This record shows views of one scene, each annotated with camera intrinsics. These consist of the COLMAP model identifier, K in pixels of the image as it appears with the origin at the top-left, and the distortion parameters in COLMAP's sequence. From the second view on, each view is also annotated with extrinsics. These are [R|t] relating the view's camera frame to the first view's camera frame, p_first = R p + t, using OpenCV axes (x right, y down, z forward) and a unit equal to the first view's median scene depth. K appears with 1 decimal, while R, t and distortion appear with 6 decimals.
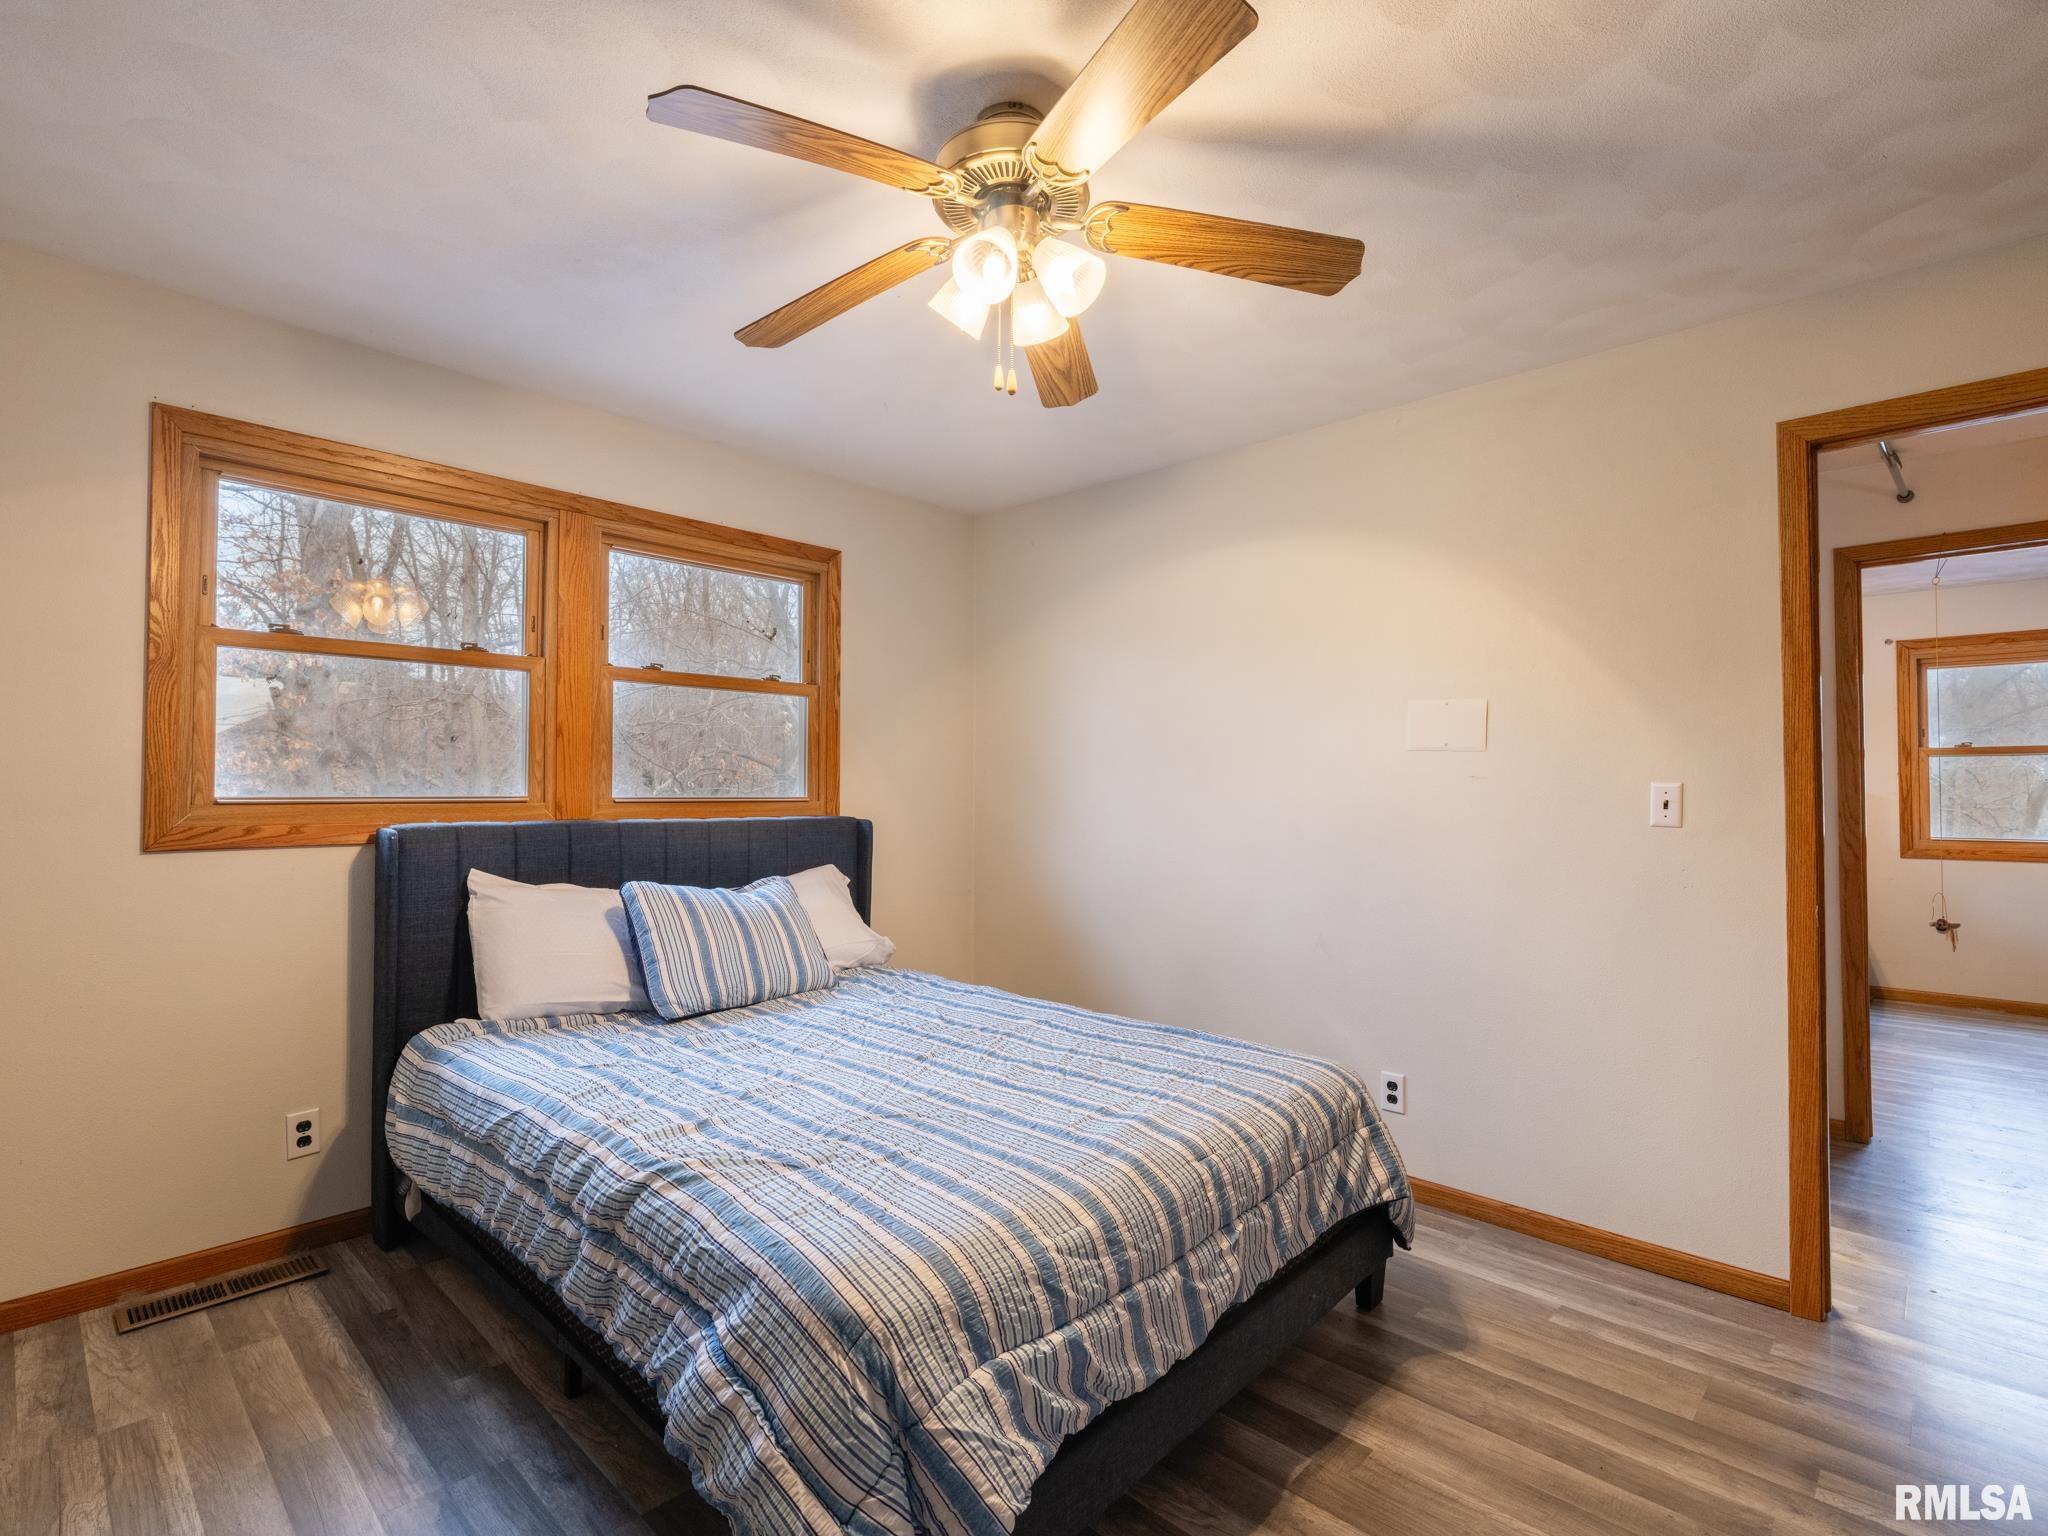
lens RADIAL K [[985.0, 0, 1022.6], [0, 985.0, 770.3], [0, 0, 1]] dist [-0.004458, 0.000142]
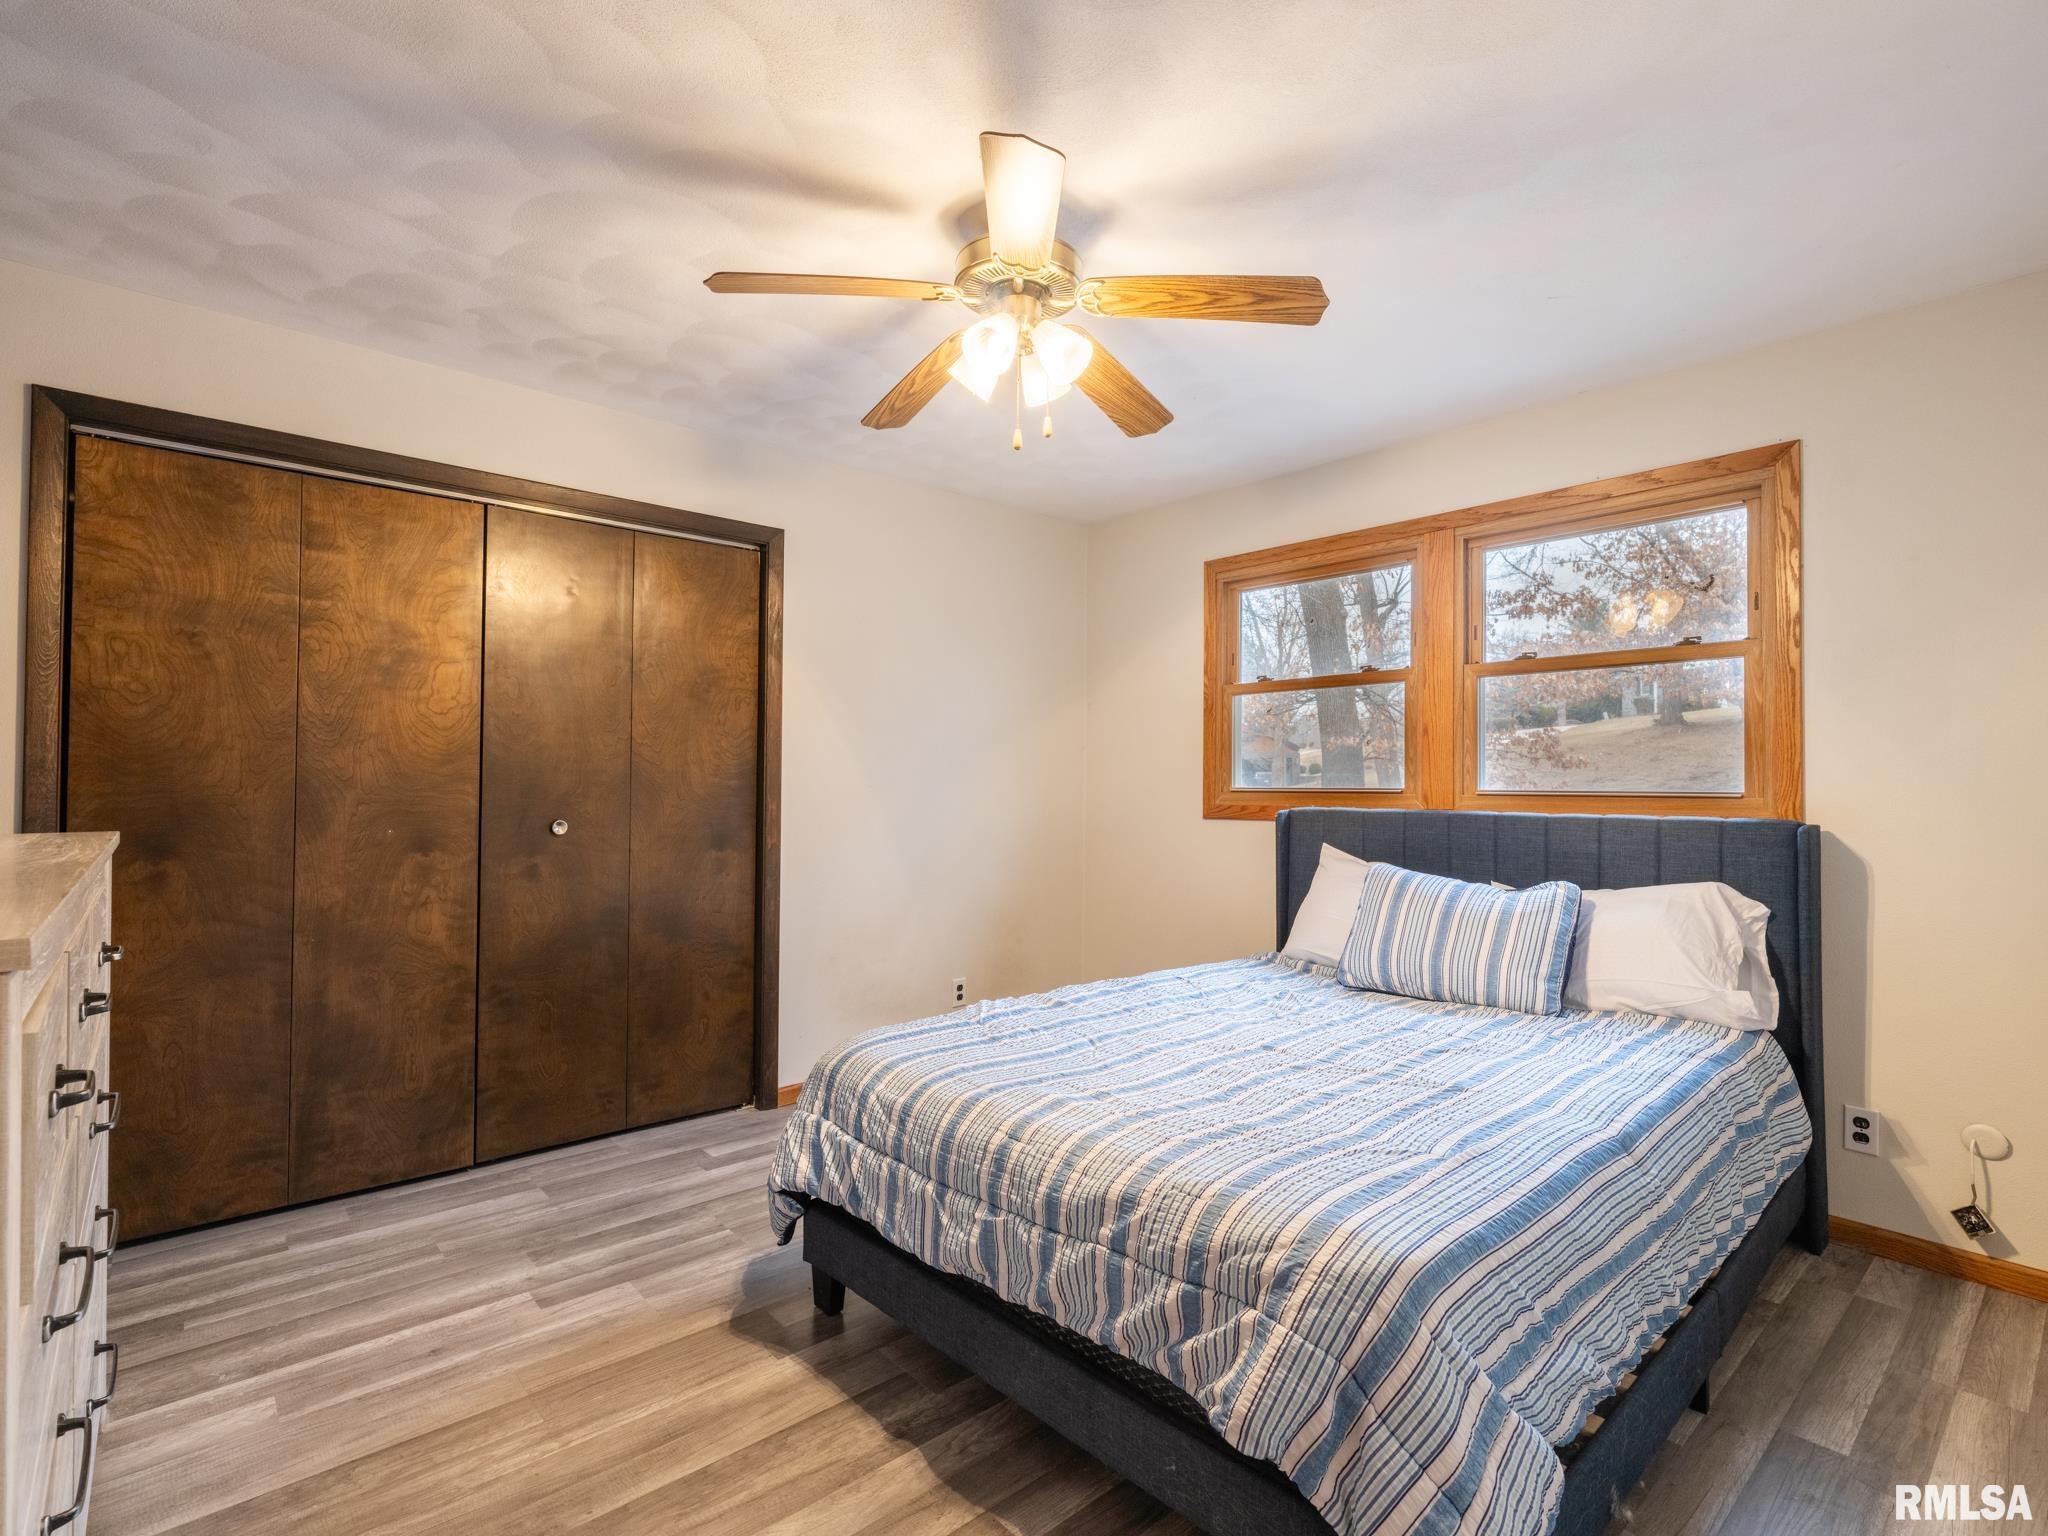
lens RADIAL K [[985.0, 0, 1022.6], [0, 985.0, 770.3], [0, 0, 1]] dist [-0.004458, 0.000142]
pose [[-0.088447, -0.021647, -0.995846, 0.688259], [0.012882, 0.999655, -0.022874, 0.025243], [0.995998, -0.014851, -0.088137, 0.639800]]
